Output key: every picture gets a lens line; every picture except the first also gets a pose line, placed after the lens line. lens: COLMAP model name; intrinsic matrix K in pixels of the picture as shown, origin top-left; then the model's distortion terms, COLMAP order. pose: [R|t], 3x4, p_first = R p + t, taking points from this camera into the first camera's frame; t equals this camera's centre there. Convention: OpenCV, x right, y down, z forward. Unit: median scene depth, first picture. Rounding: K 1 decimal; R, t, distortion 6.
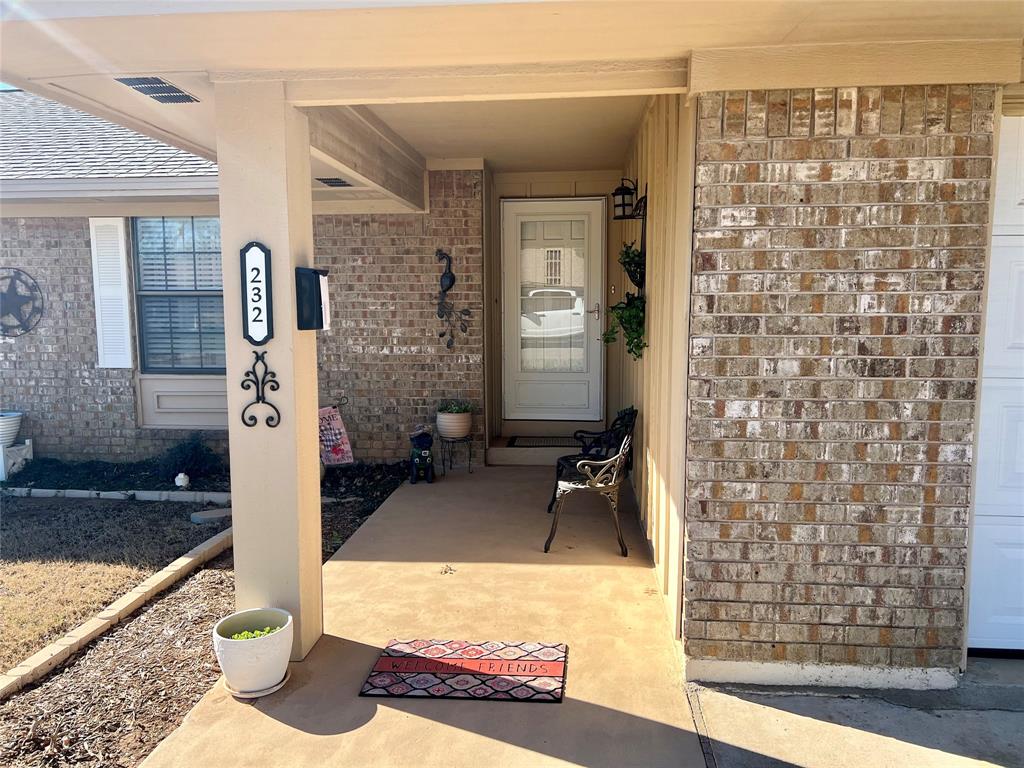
lens RADIAL K [[767.9, 0, 513.2], [0, 767.9, 379.7], [0, 0, 1]] dist [0.058404, -0.069601]
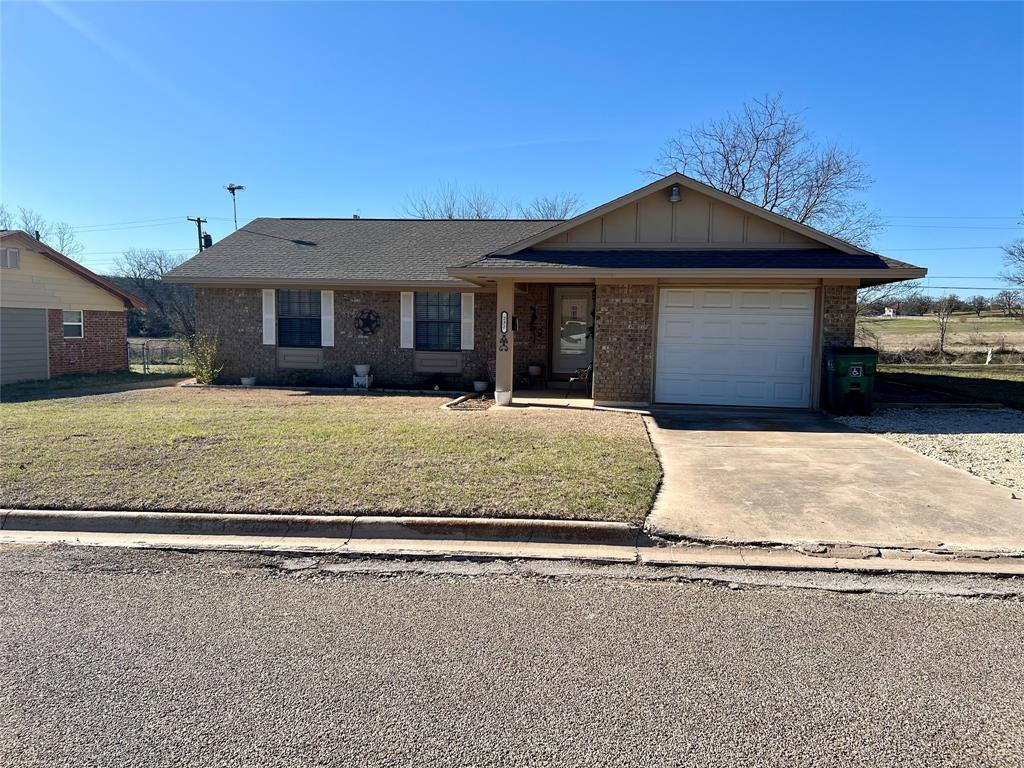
lens RADIAL K [[767.9, 0, 513.2], [0, 767.9, 388.8], [0, 0, 1]] dist [0.058404, -0.069601]
pose [[0.998443, 0.024282, -0.050217, -0.033503], [-0.025469, 0.999408, -0.023142, 0.390695], [0.049625, 0.024385, 0.998470, -3.569687]]
